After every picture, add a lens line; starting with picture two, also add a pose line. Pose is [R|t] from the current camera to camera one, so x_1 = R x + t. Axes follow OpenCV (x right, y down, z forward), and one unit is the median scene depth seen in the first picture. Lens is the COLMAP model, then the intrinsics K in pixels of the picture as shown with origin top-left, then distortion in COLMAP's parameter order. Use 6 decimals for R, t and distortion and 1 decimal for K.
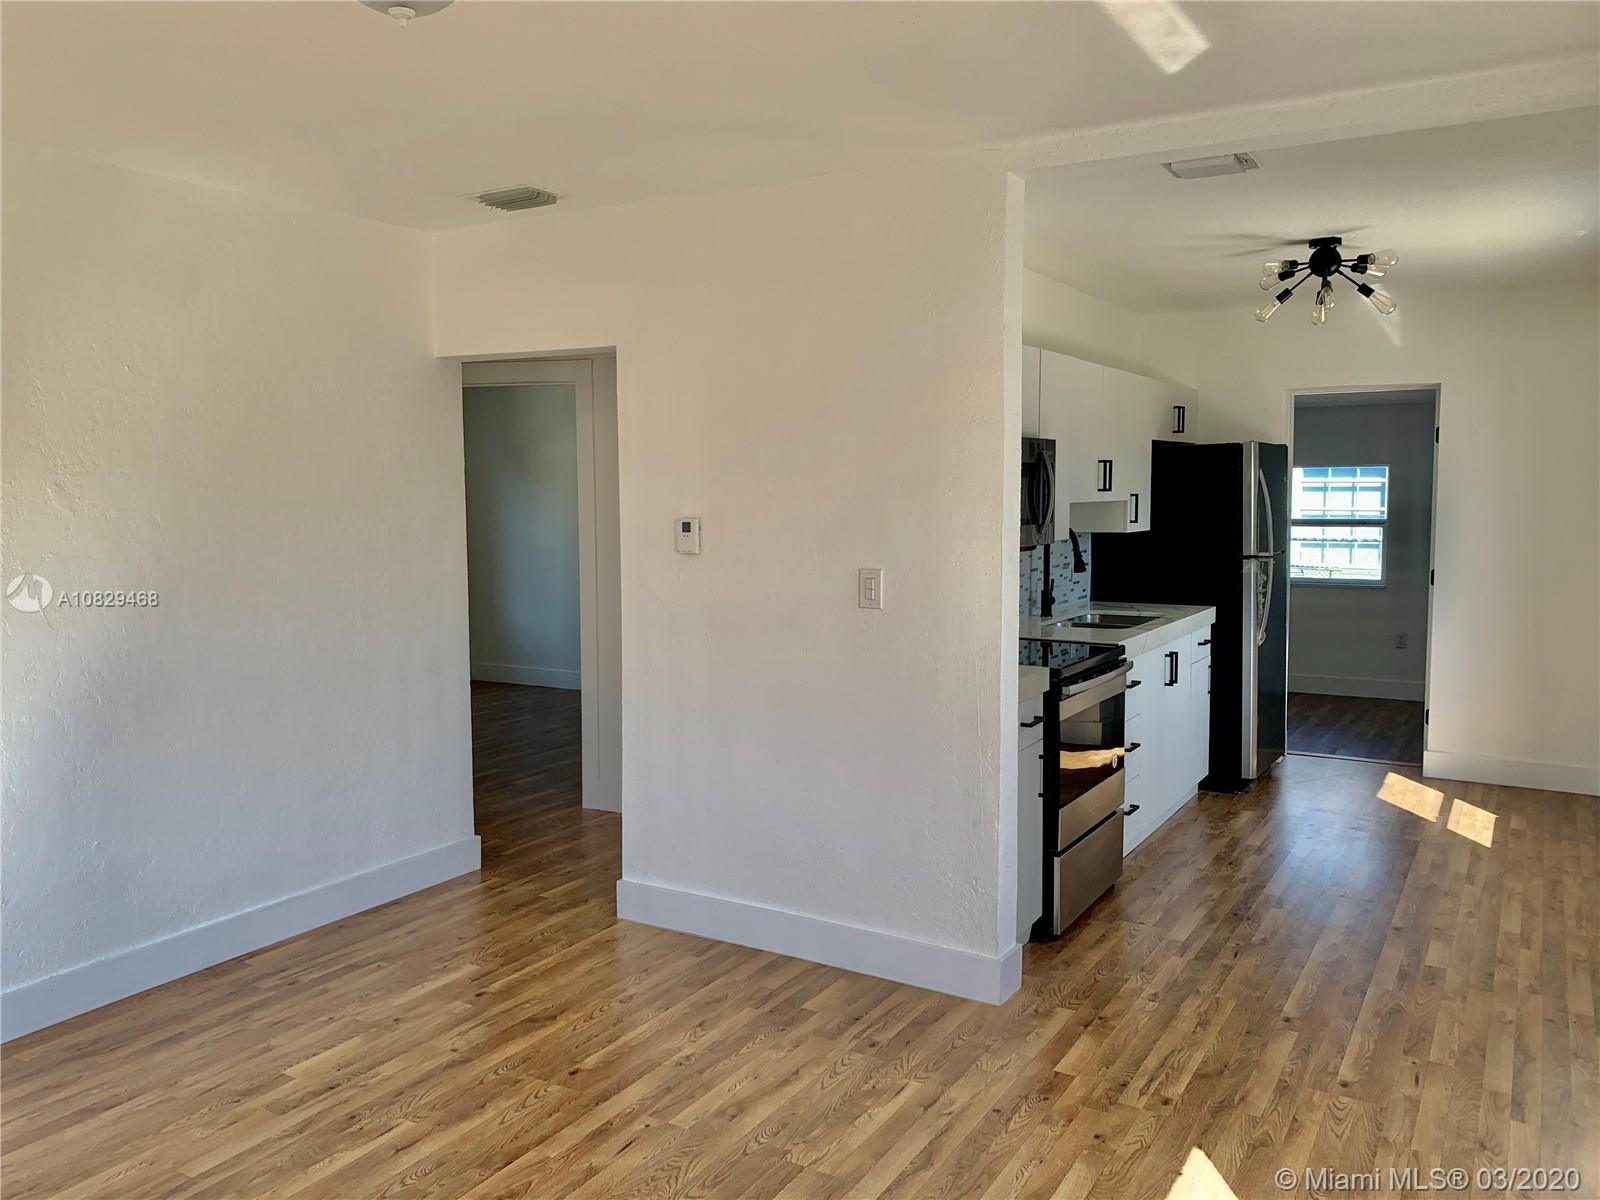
lens RADIAL K [[1210.9, 0, 813.4], [0, 1210.9, 601.2], [0, 0, 1]] dist [0.041011, -0.036135]
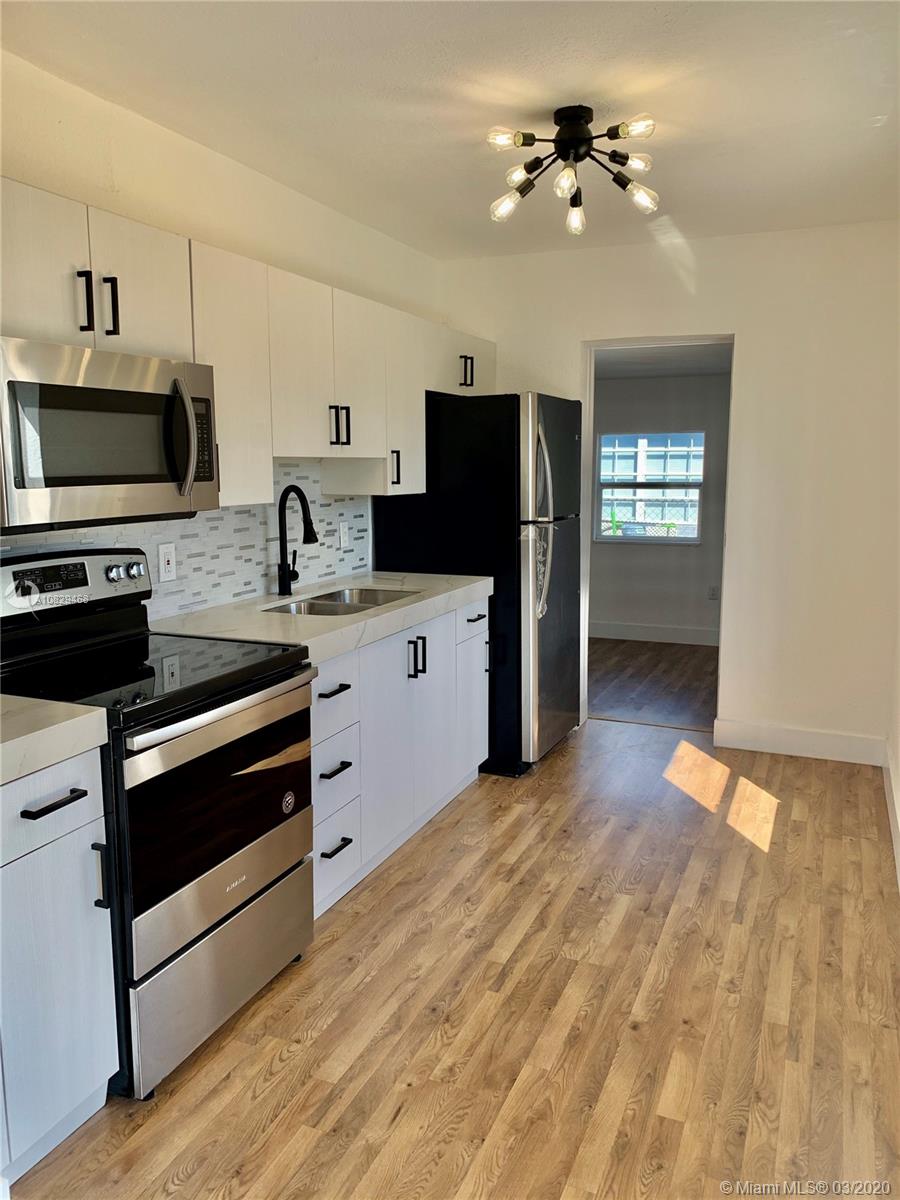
lens RADIAL K [[908.2, 0, 440.0], [0, 908.2, 599.5], [0, 0, 1]] dist [0.041011, -0.036135]
pose [[0.991809, -0.013228, 0.127043, 0.231980], [0.005504, 0.998125, 0.060956, -0.022955], [-0.127612, -0.059757, 0.990022, 0.377774]]
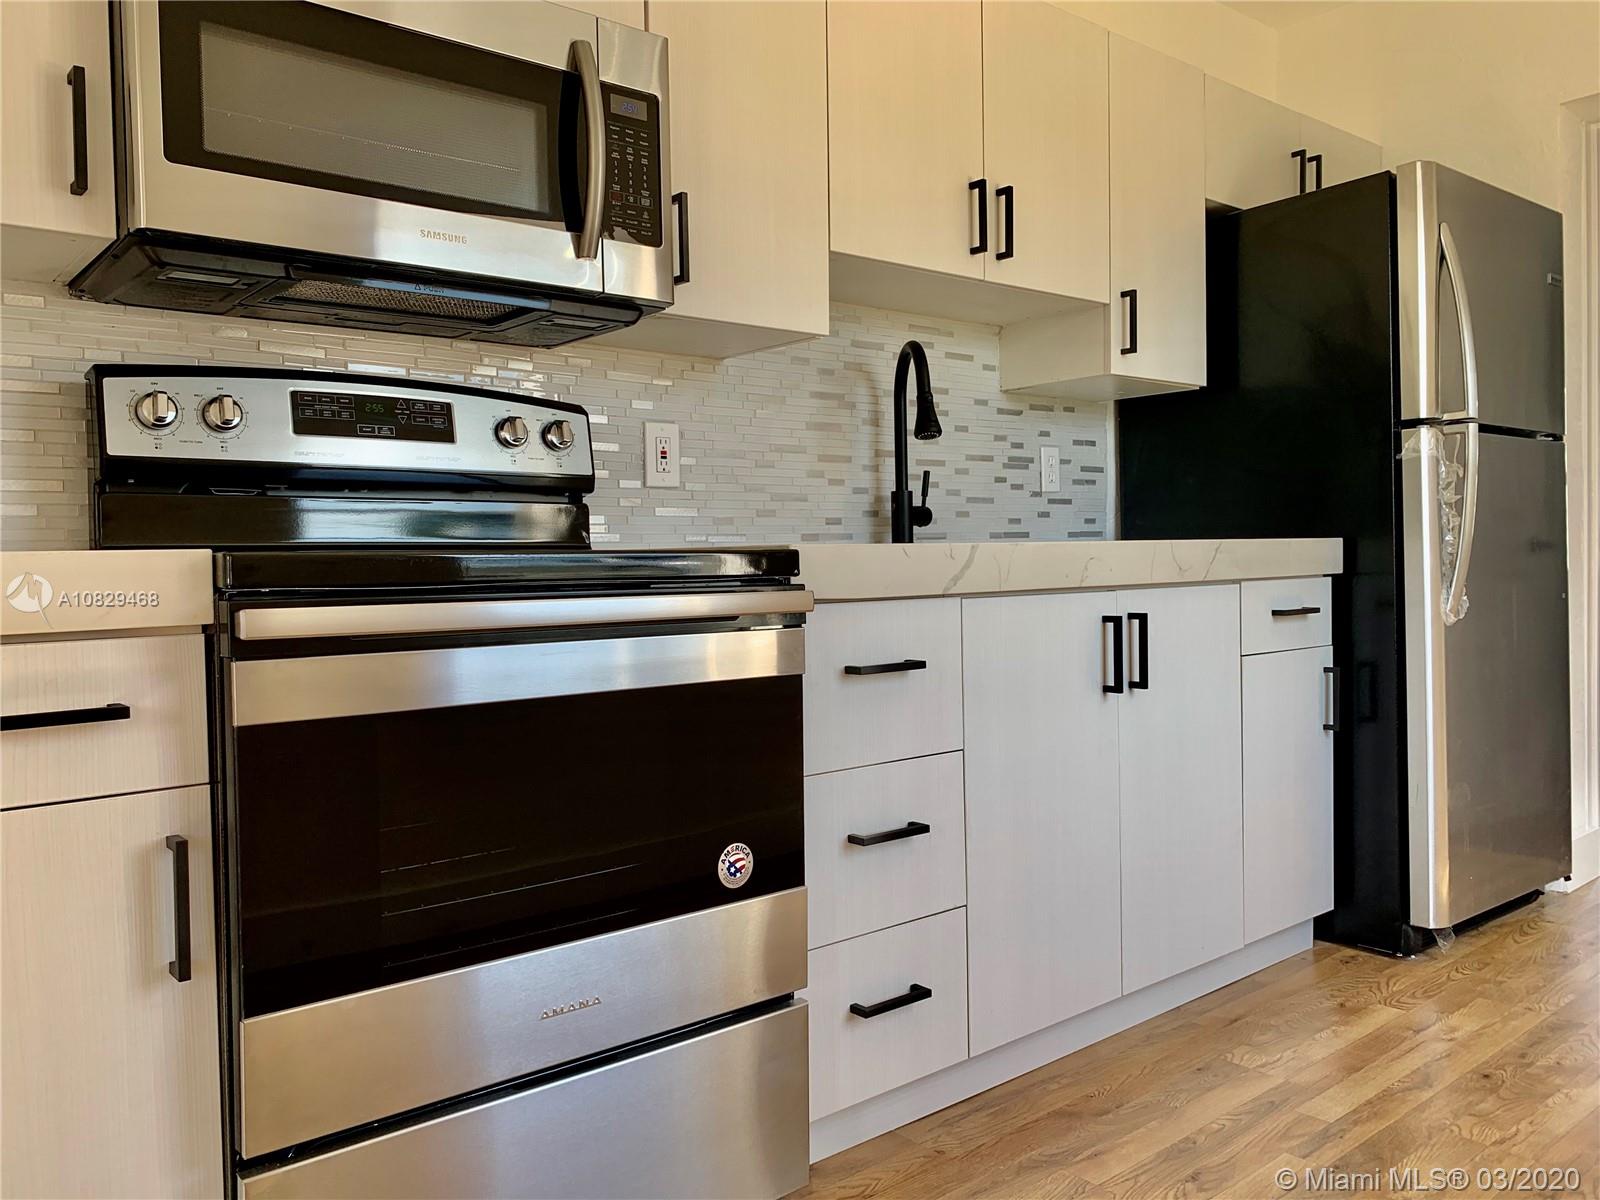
lens RADIAL K [[1210.9, 0, 786.8], [0, 1210.9, 601.3], [0, 0, 1]] dist [0.041011, -0.036135]
pose [[0.941504, 0.005496, -0.336957, 0.326827], [-0.021407, 0.998823, -0.043524, 0.058831], [0.336321, 0.048192, 0.940514, 0.568860]]
